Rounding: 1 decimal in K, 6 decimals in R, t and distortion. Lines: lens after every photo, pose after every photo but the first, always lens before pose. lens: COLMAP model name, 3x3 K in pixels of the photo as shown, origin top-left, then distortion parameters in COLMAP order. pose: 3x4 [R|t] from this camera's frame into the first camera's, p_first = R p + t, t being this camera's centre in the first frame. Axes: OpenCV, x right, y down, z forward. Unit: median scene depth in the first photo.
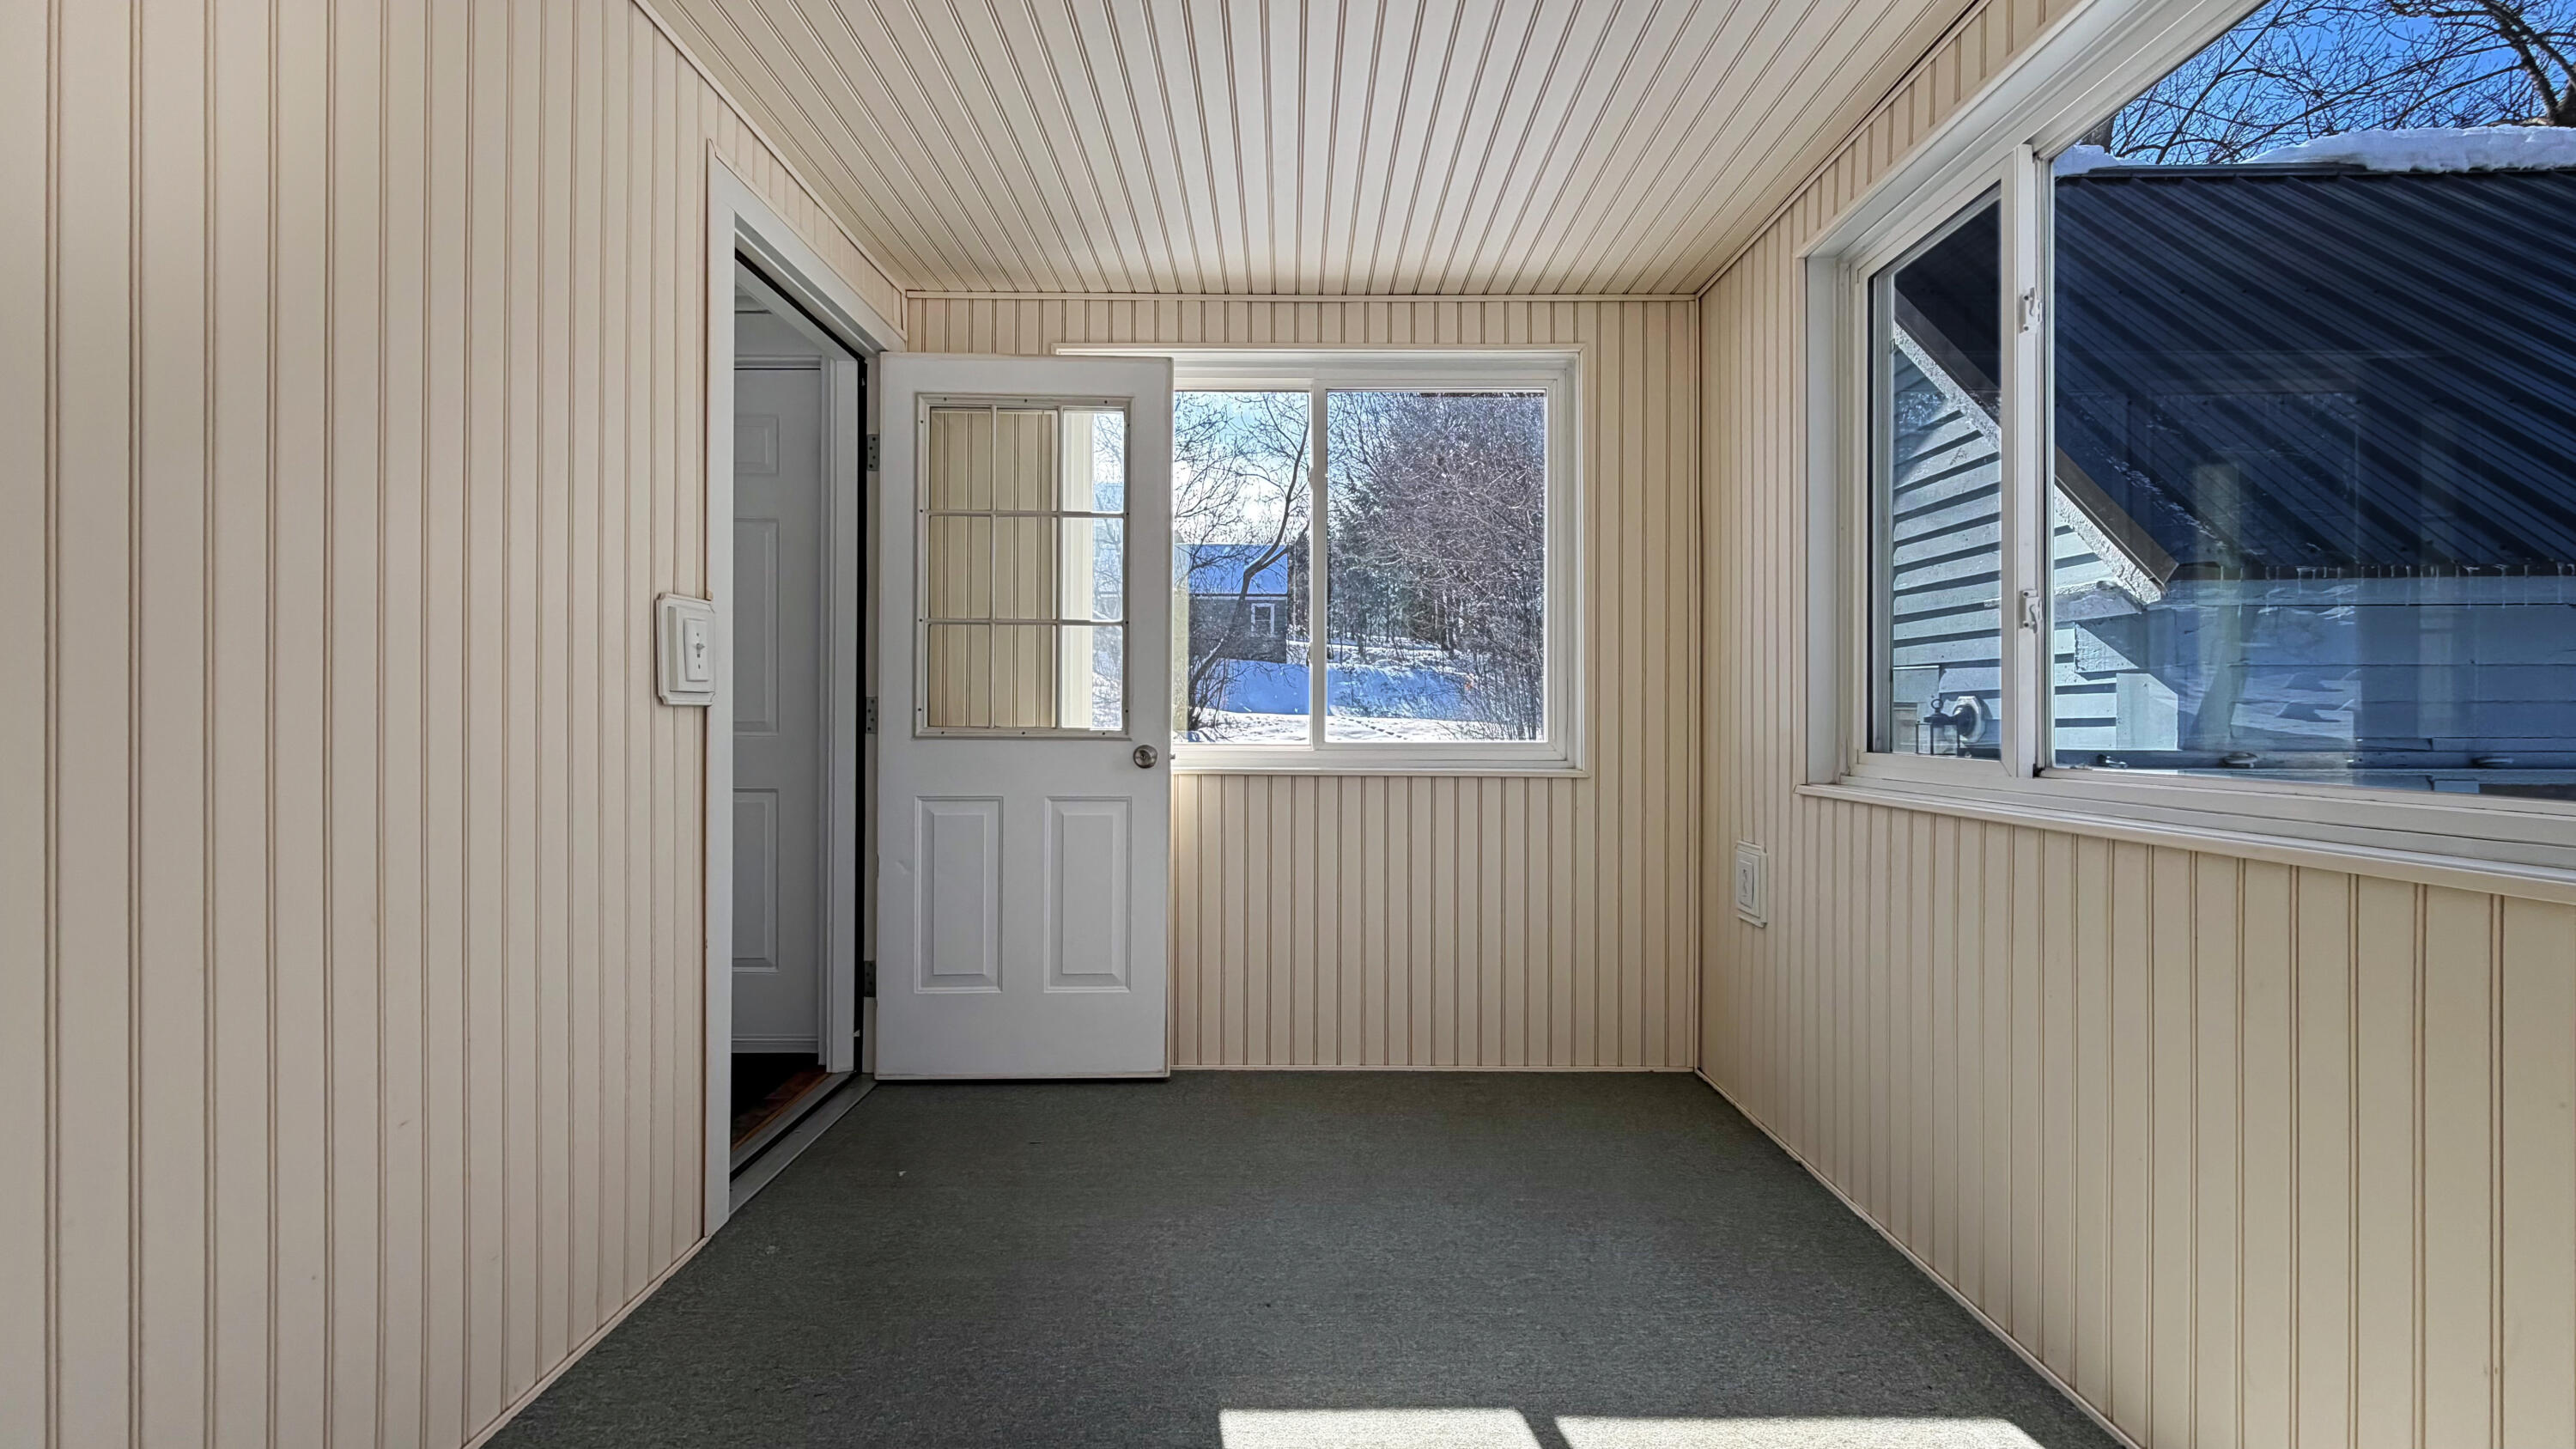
lens RADIAL K [[1024.9, 0, 1295.1], [0, 1024.9, 715.7], [0, 0, 1]] dist [-0.000953, -0.000167]
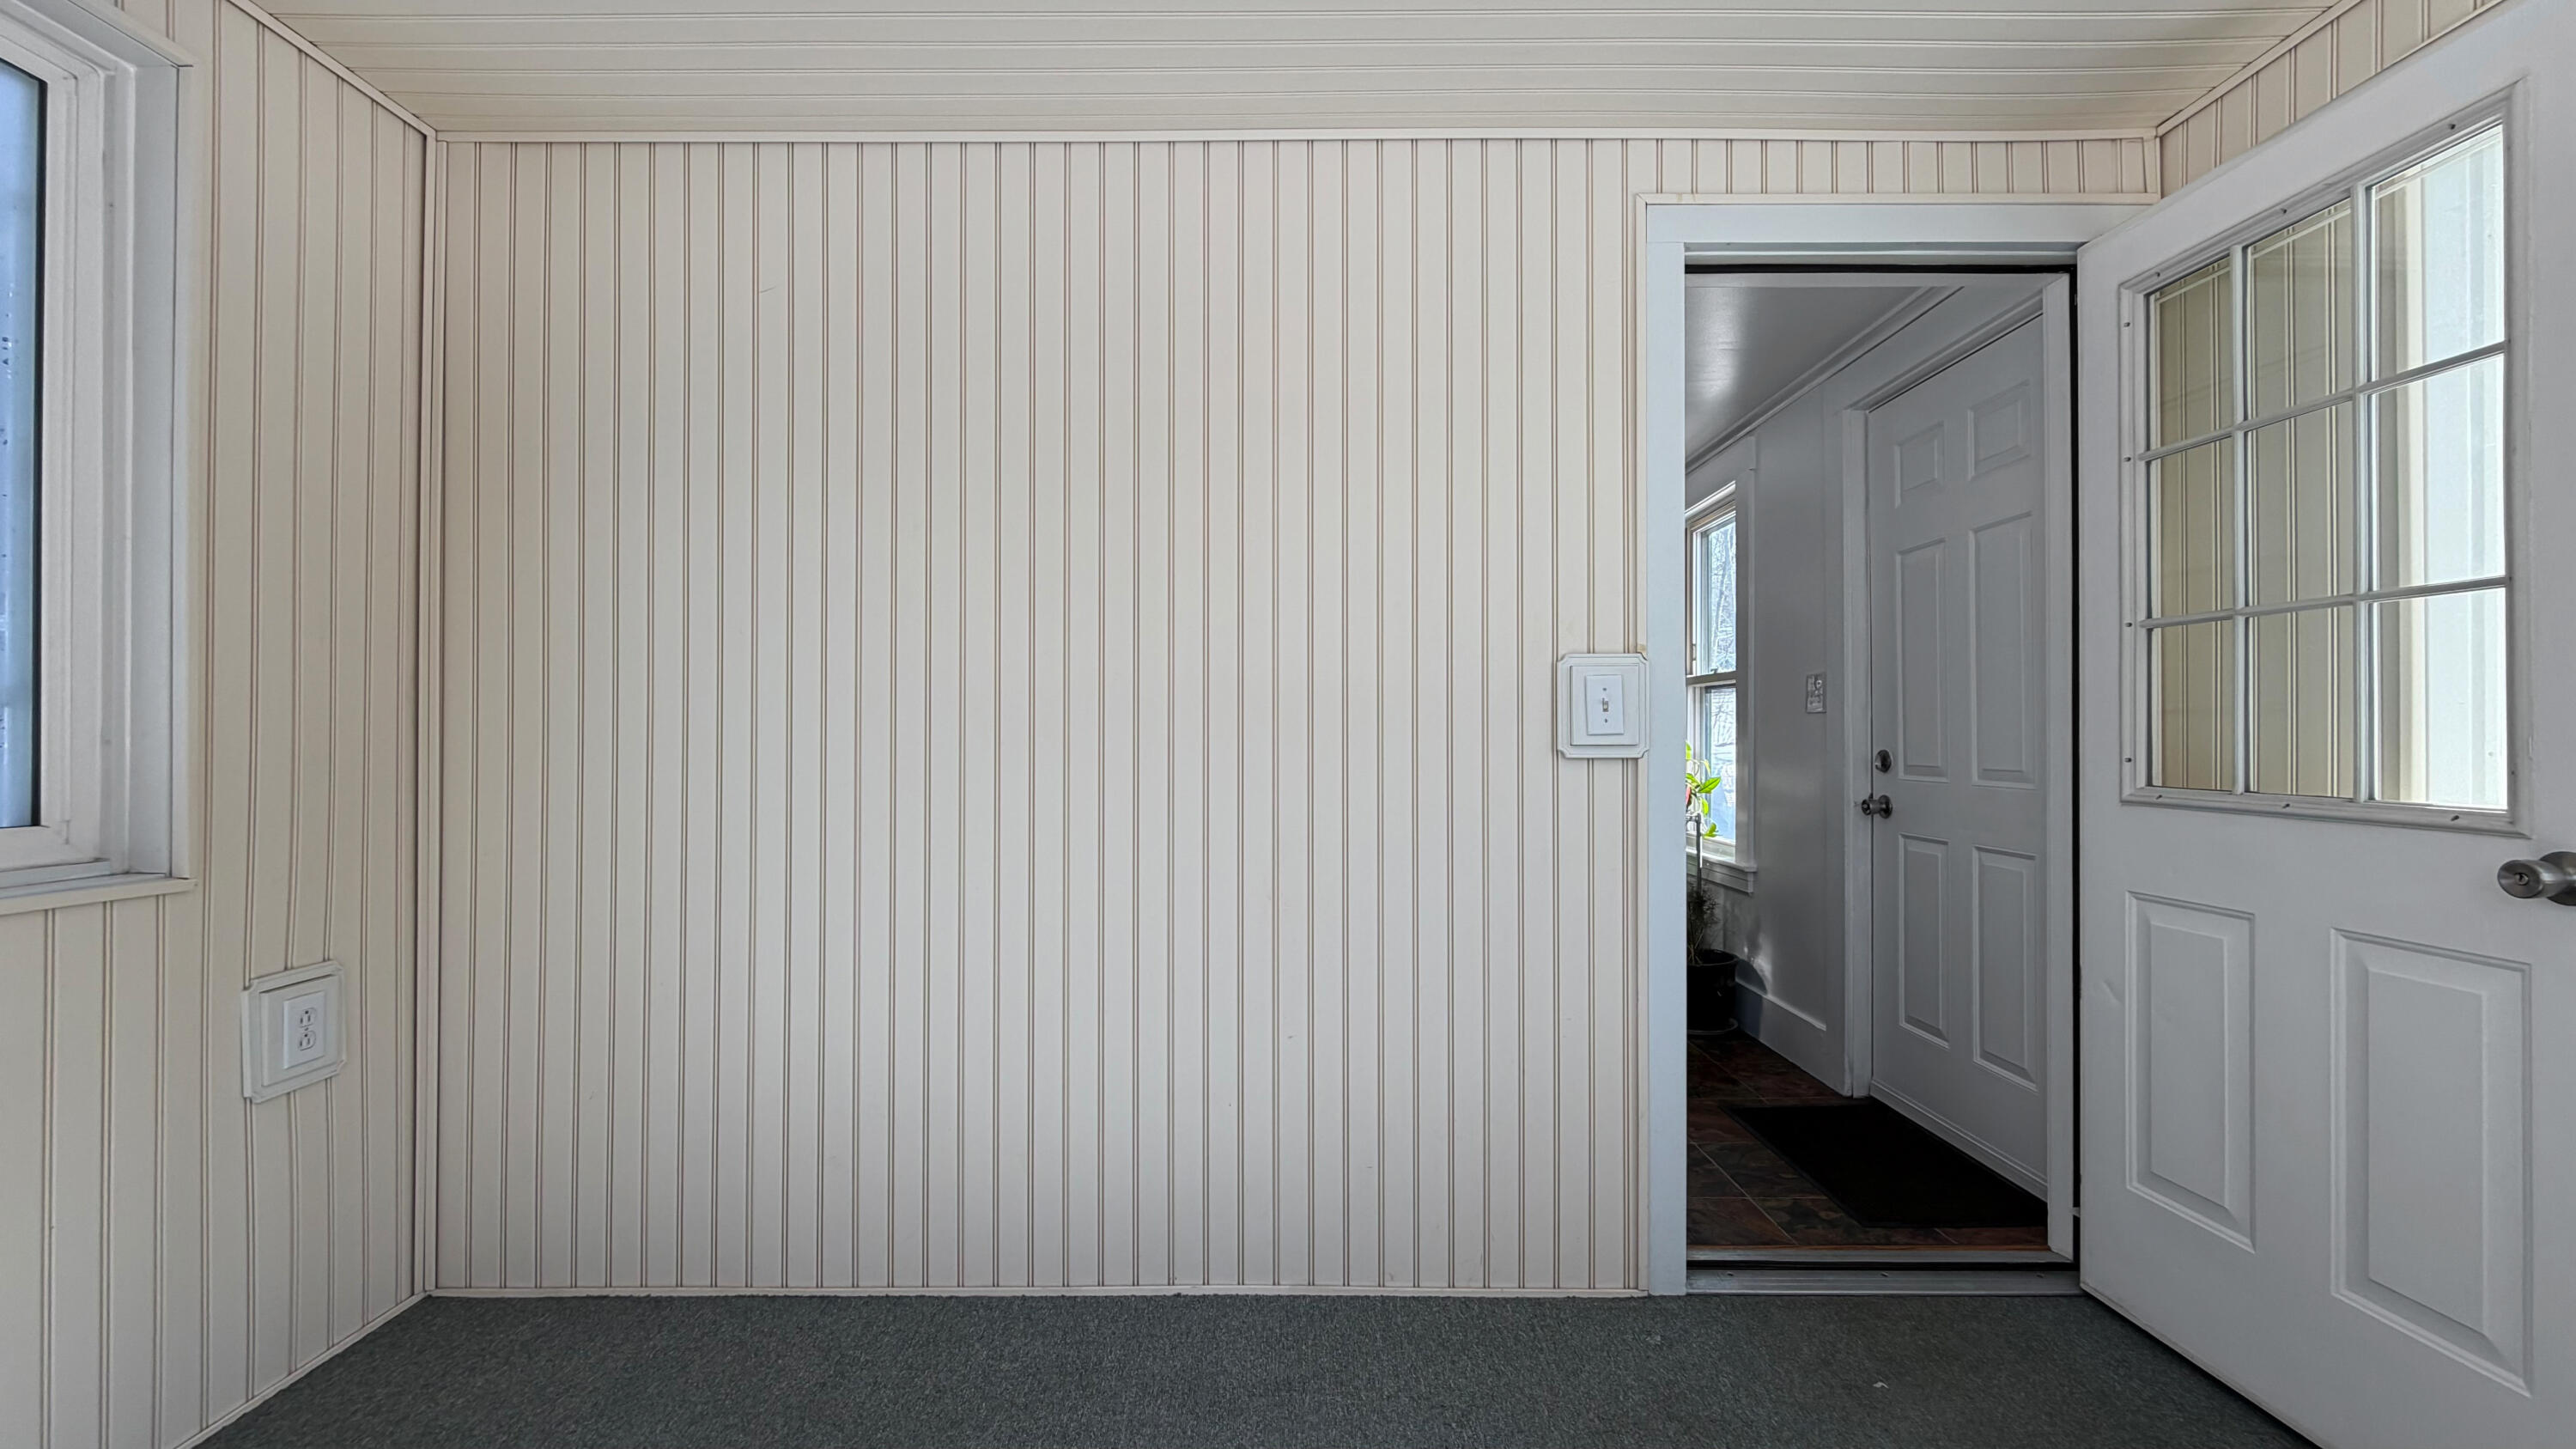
lens RADIAL K [[1021.8, 0, 1289.4], [0, 1021.8, 737.8], [0, 0, 1]] dist [-0.001466, -0.000424]
pose [[-0.005722, -0.002995, -0.999979, 0.292782], [-0.000074, 0.999996, -0.002995, -0.018573], [0.999984, 0.000057, -0.005722, 0.459558]]
